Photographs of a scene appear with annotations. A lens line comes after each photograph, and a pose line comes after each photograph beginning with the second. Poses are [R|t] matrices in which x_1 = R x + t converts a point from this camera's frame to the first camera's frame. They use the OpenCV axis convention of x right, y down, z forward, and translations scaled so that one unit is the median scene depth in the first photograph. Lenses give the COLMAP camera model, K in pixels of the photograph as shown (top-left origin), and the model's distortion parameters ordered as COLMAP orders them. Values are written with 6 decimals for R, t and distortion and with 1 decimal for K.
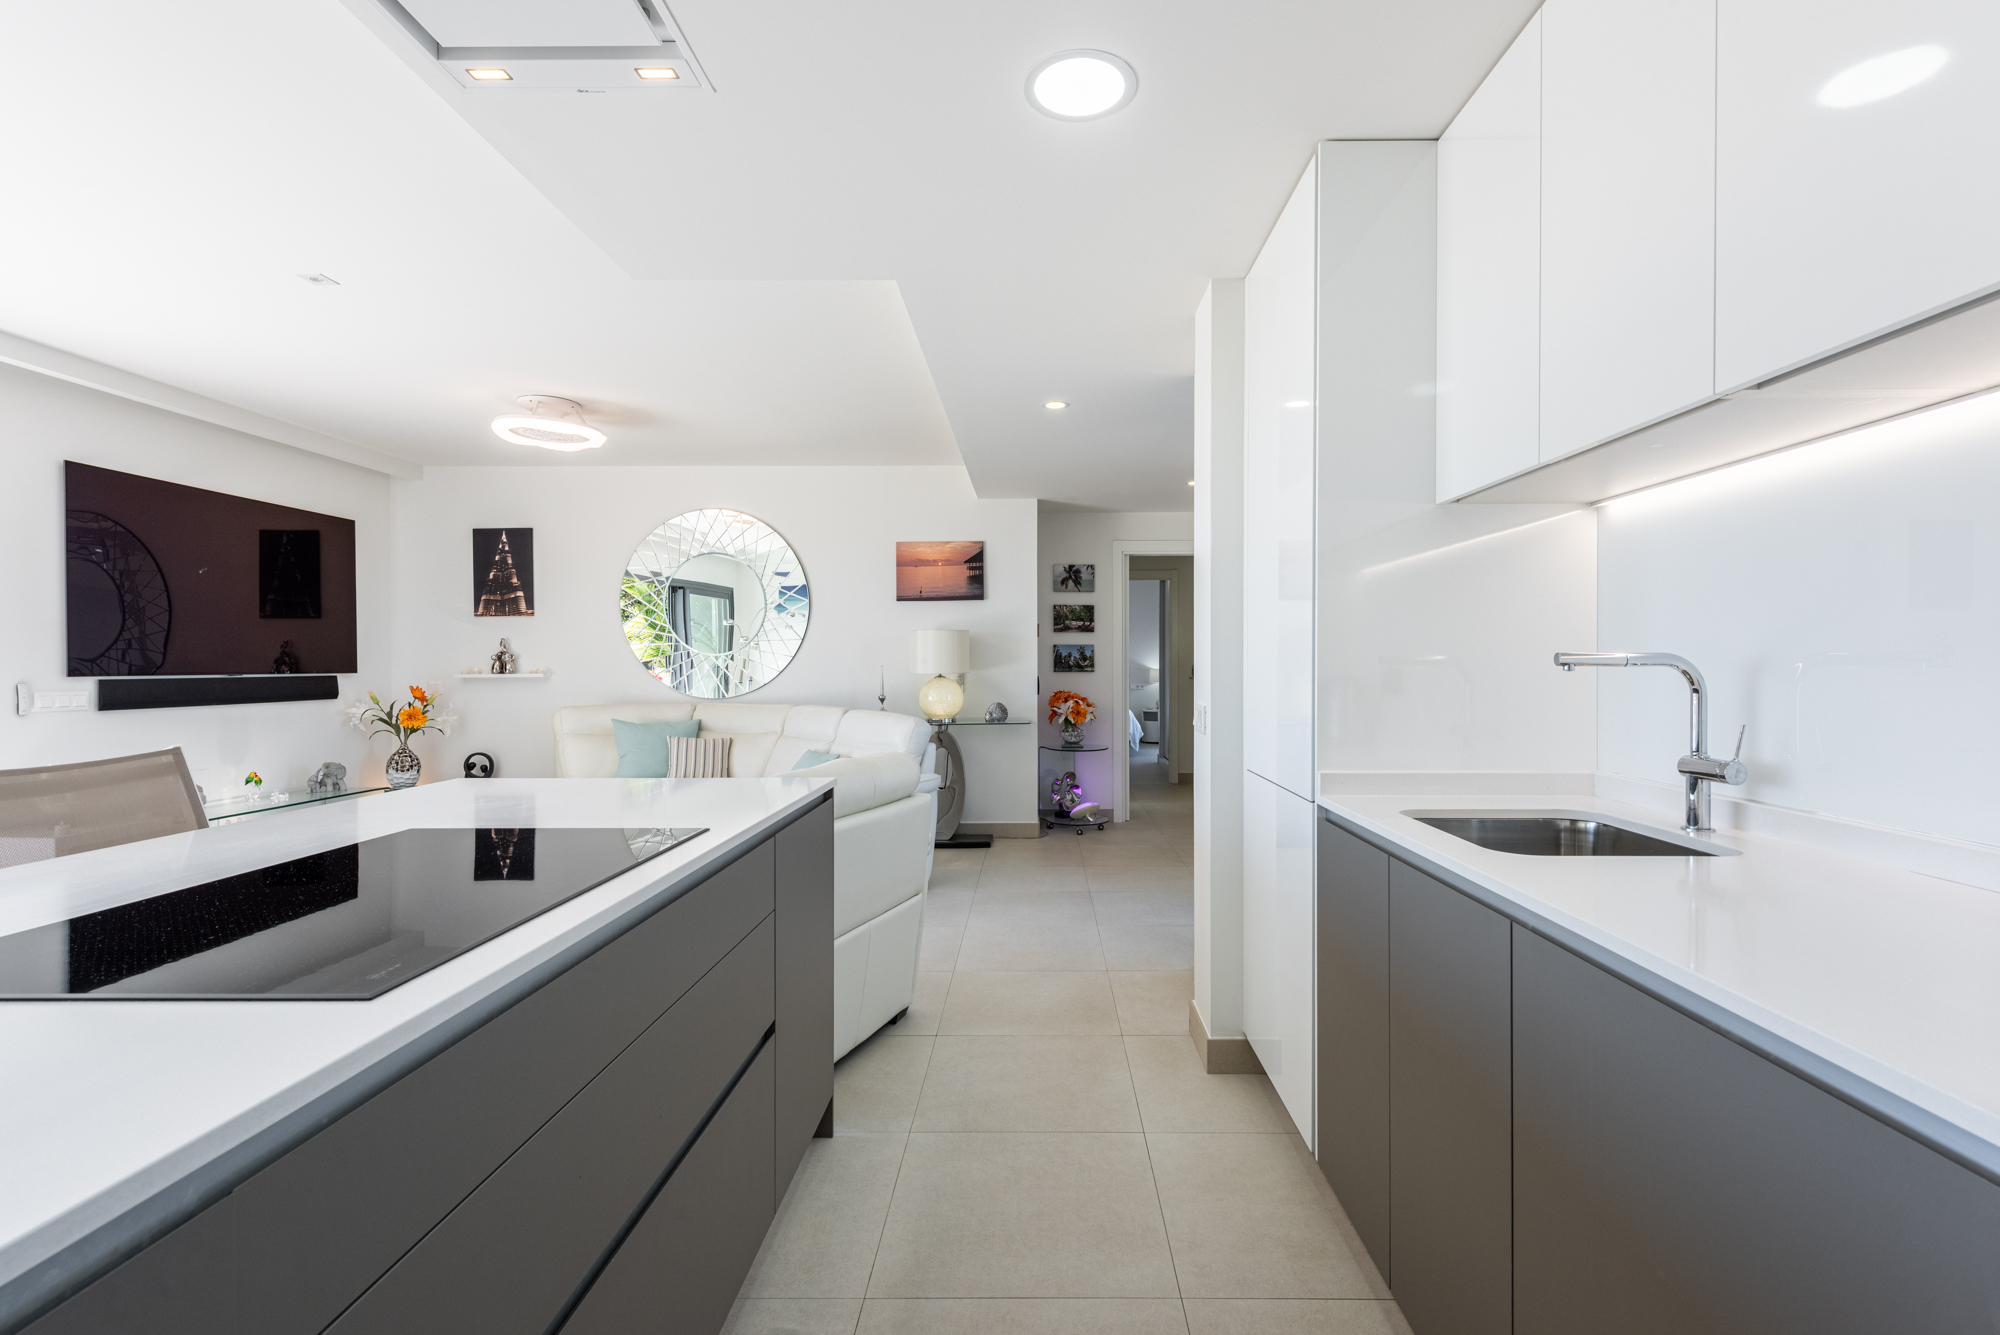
lens RADIAL K [[901.5, 0, 1028.9], [0, 901.5, 676.8], [0, 0, 1]] dist [0.002973, 0.001059]
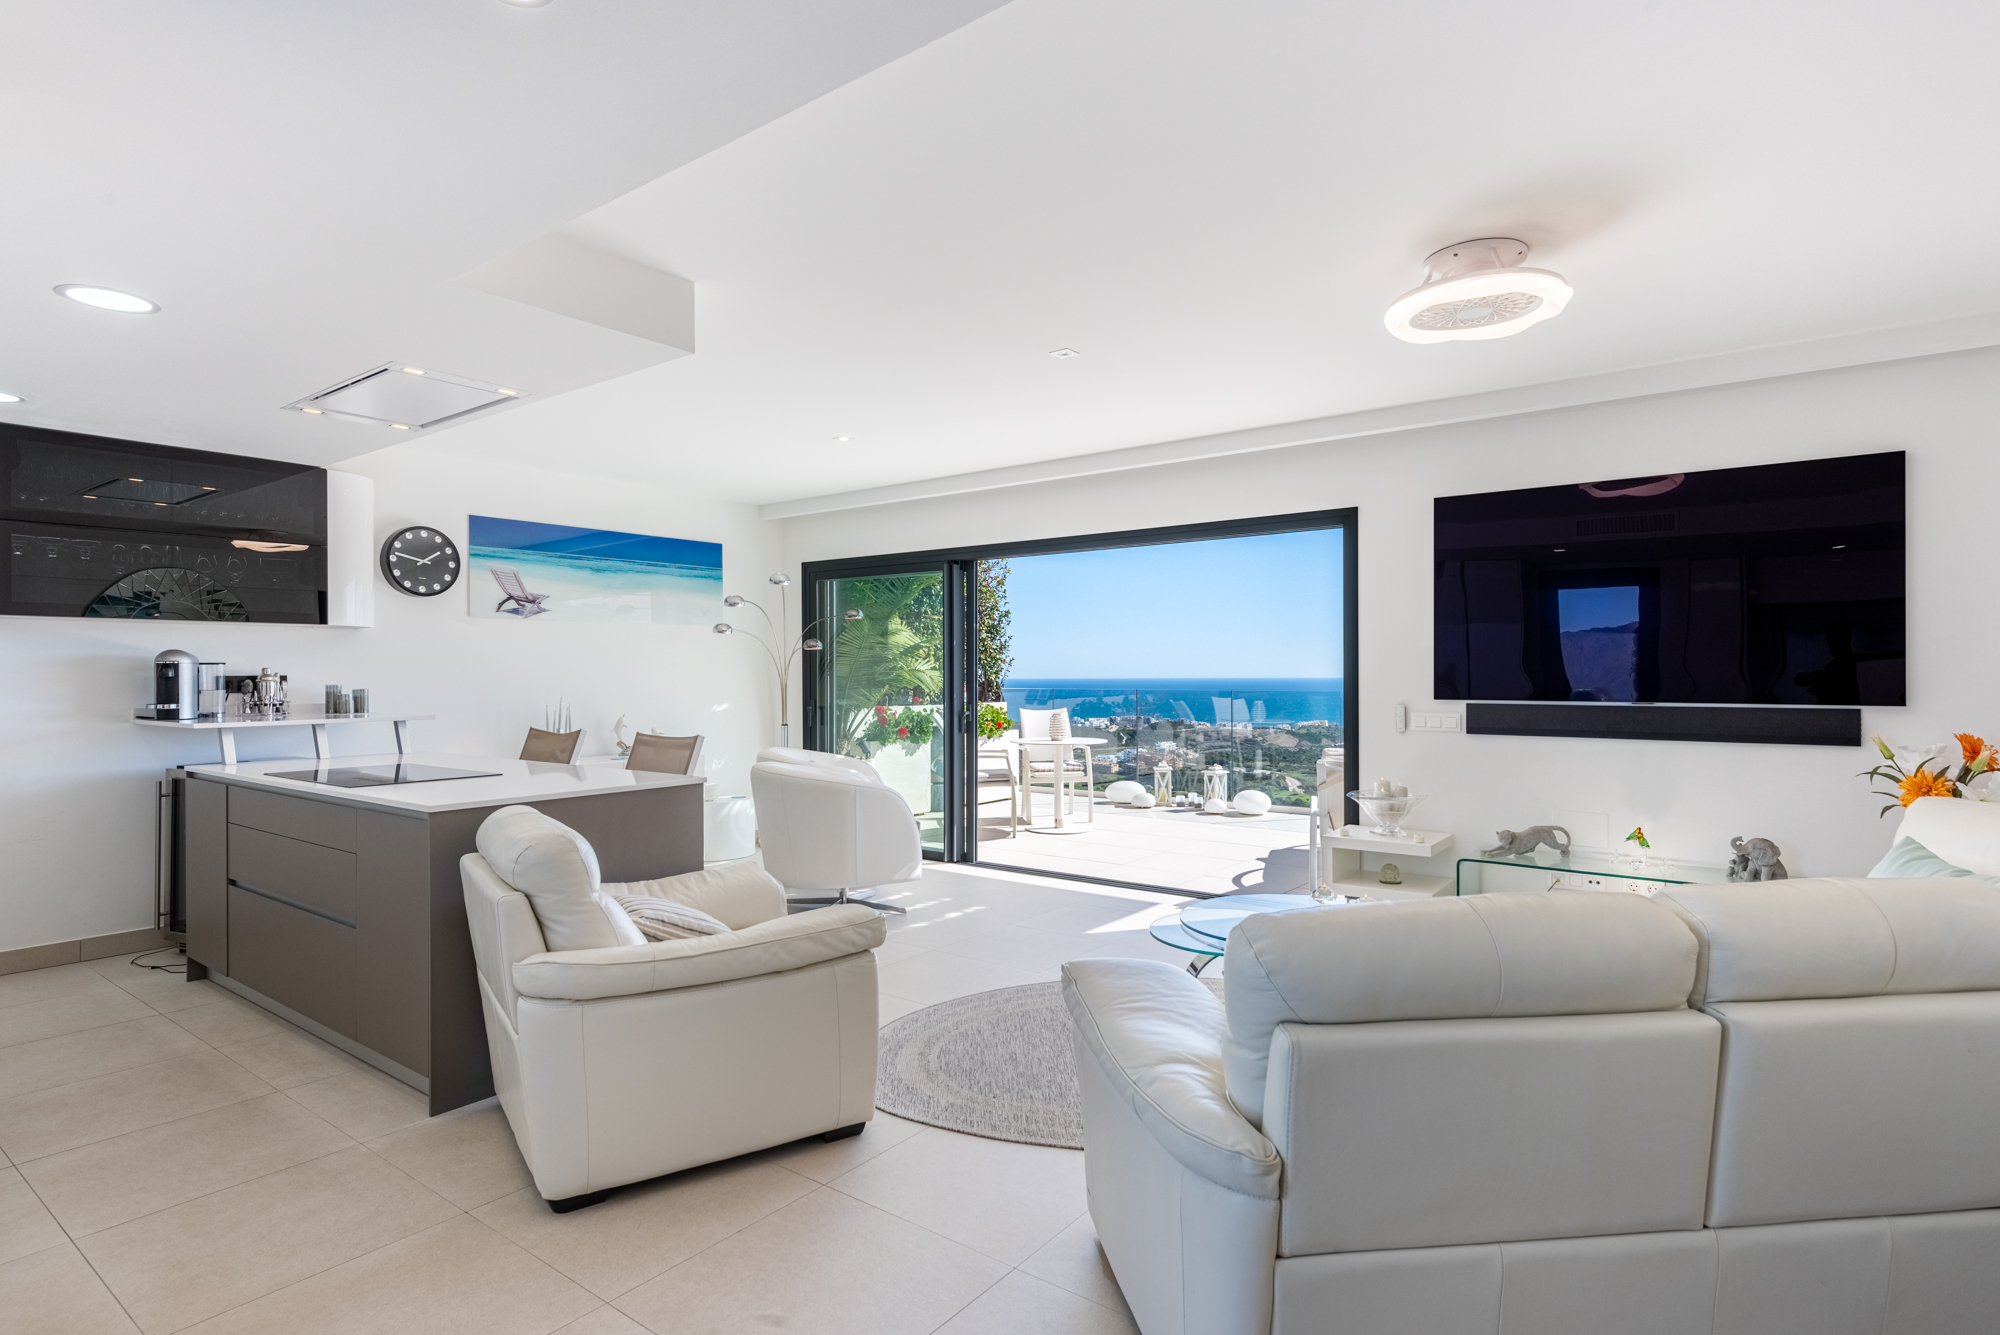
lens RADIAL K [[1036.4, 0, 1007.8], [0, 1036.4, 678.8], [0, 0, 1]] dist [0.036182, -0.001149]
pose [[-0.597147, 0.012615, -0.802033, 0.156617], [-0.006114, 0.999776, 0.020277, -0.031022], [0.802109, 0.017012, -0.596936, 0.885573]]
